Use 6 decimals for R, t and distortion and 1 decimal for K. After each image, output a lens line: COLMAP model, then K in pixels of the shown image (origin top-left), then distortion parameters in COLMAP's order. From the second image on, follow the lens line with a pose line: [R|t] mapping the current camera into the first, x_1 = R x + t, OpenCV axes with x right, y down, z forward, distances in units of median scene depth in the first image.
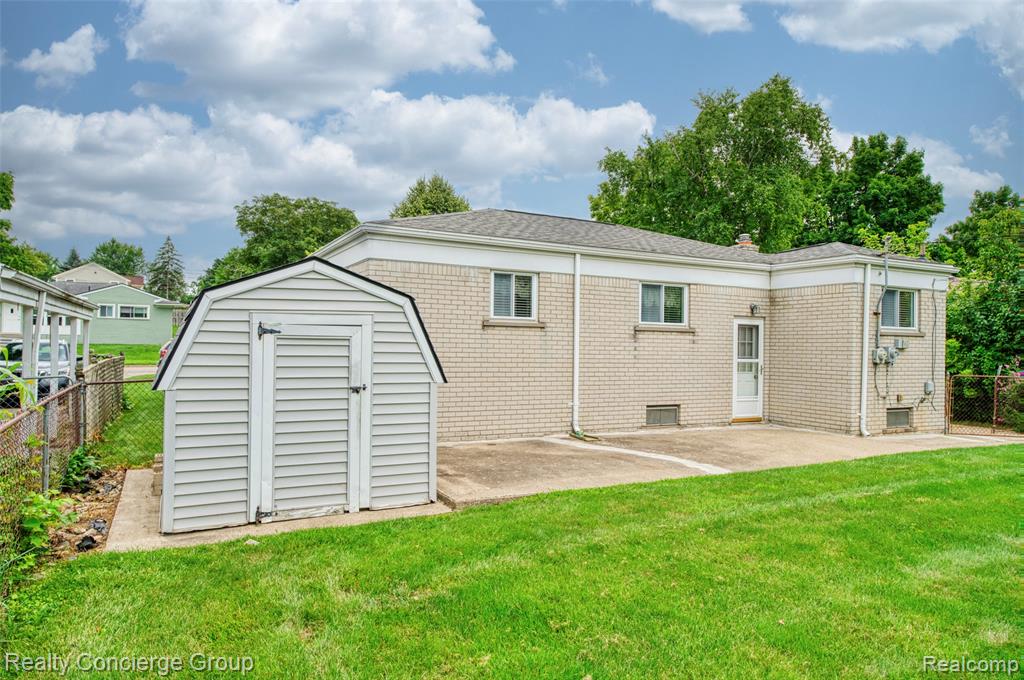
lens RADIAL K [[669.3, 0, 508.2], [0, 669.3, 344.0], [0, 0, 1]] dist [-0.002621, 0.001444]
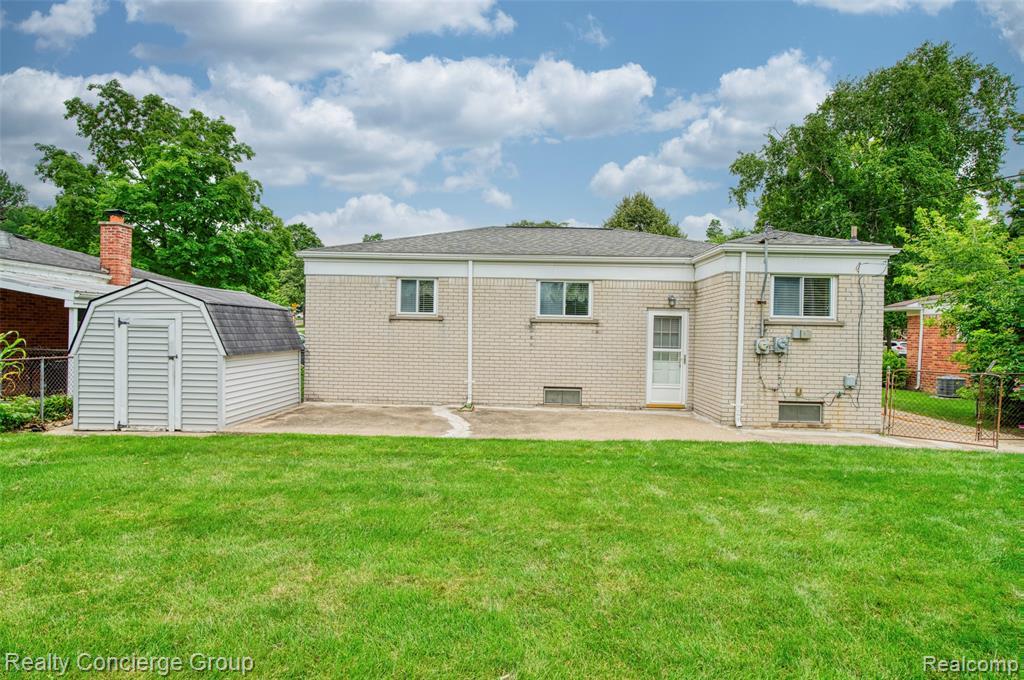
lens RADIAL K [[577.2, 0, 508.5], [0, 577.2, 342.2], [0, 0, 1]] dist [-0.028433, 0.002638]
pose [[0.870108, 0.006434, -0.492818, 0.642588], [-0.004911, 0.999978, 0.004384, 0.010475], [0.492836, -0.001394, 0.870121, 0.096535]]
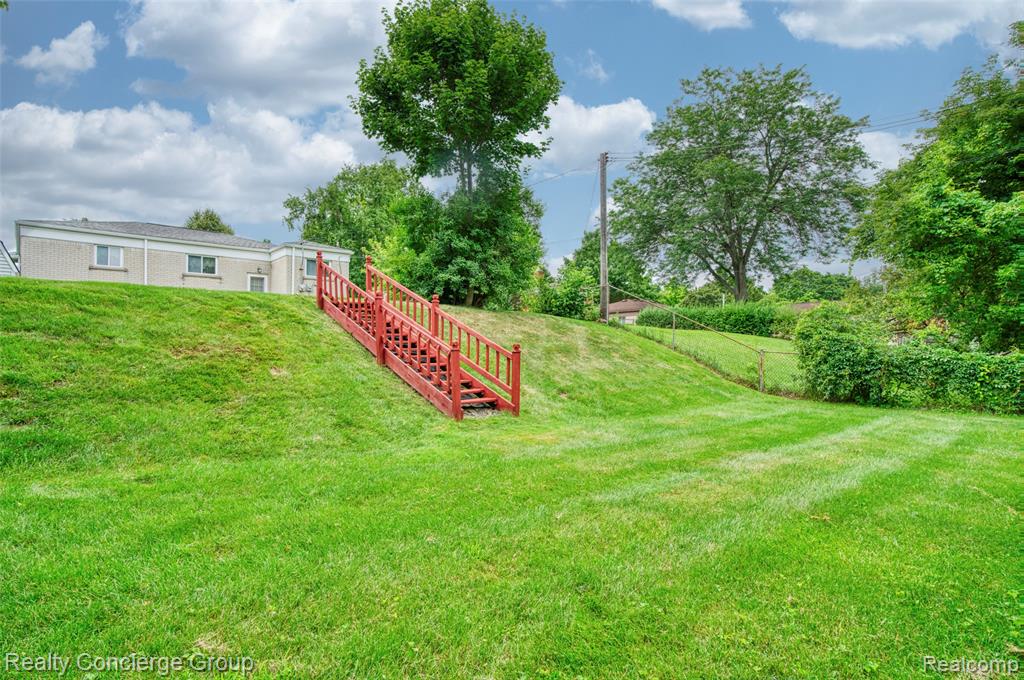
lens RADIAL K [[548.0, 0, 502.8], [0, 548.0, 341.6], [0, 0, 1]] dist [-0.024036, 0.001486]
pose [[0.970919, -0.019154, 0.238642, 0.769684], [0.024527, 0.999508, -0.019566, 0.254796], [-0.238149, 0.024850, 0.970911, -0.975315]]
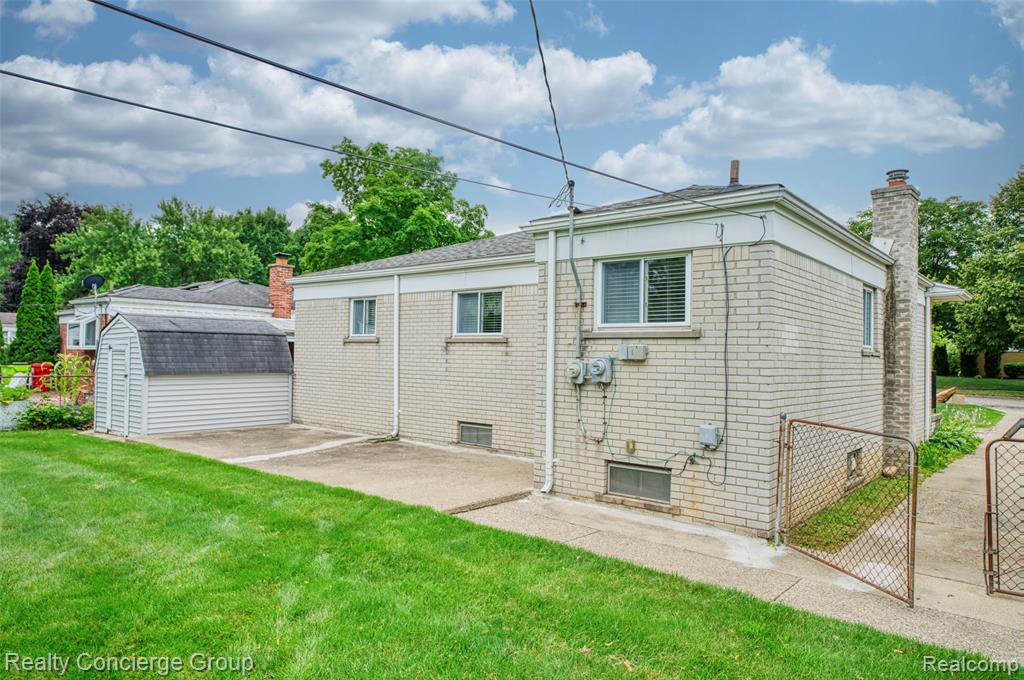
lens RADIAL K [[669.3, 0, 505.3], [0, 669.3, 344.0], [0, 0, 1]] dist [-0.002621, 0.001444]
pose [[0.374569, -0.027194, -0.926800, 1.108465], [-0.011909, 0.999346, -0.034135, 0.014268], [0.927122, 0.023823, 0.374001, 0.699913]]
